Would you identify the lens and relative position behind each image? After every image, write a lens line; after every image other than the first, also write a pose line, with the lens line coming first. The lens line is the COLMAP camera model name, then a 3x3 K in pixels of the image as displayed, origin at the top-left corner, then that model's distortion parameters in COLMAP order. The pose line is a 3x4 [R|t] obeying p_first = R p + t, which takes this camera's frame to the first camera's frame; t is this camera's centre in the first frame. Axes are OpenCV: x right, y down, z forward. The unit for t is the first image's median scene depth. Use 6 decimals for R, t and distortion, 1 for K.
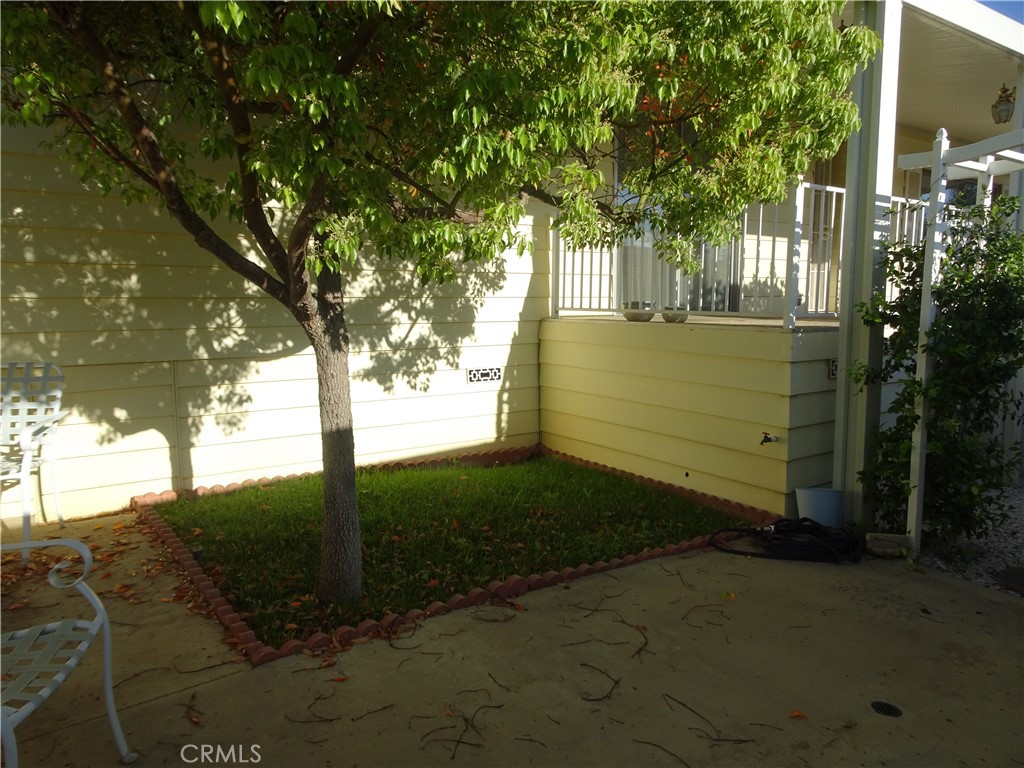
lens RADIAL K [[734.0, 0, 516.6], [0, 734.0, 382.5], [0, 0, 1]] dist [0.008361, 0.004493]
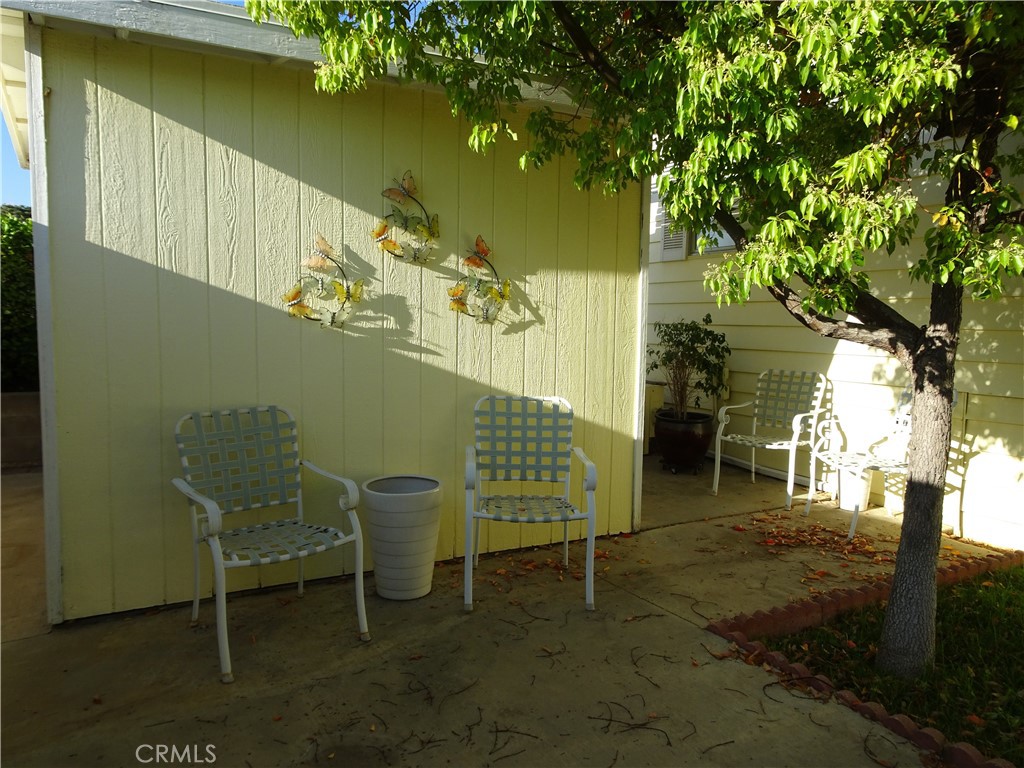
lens RADIAL K [[734.0, 0, 515.8], [0, 734.0, 385.5], [0, 0, 1]] dist [0.008361, 0.004493]
pose [[-0.109381, 0.091097, -0.989817, 0.683277], [-0.137023, 0.984903, 0.105787, -0.077037], [0.984510, 0.147199, -0.095247, 0.607397]]
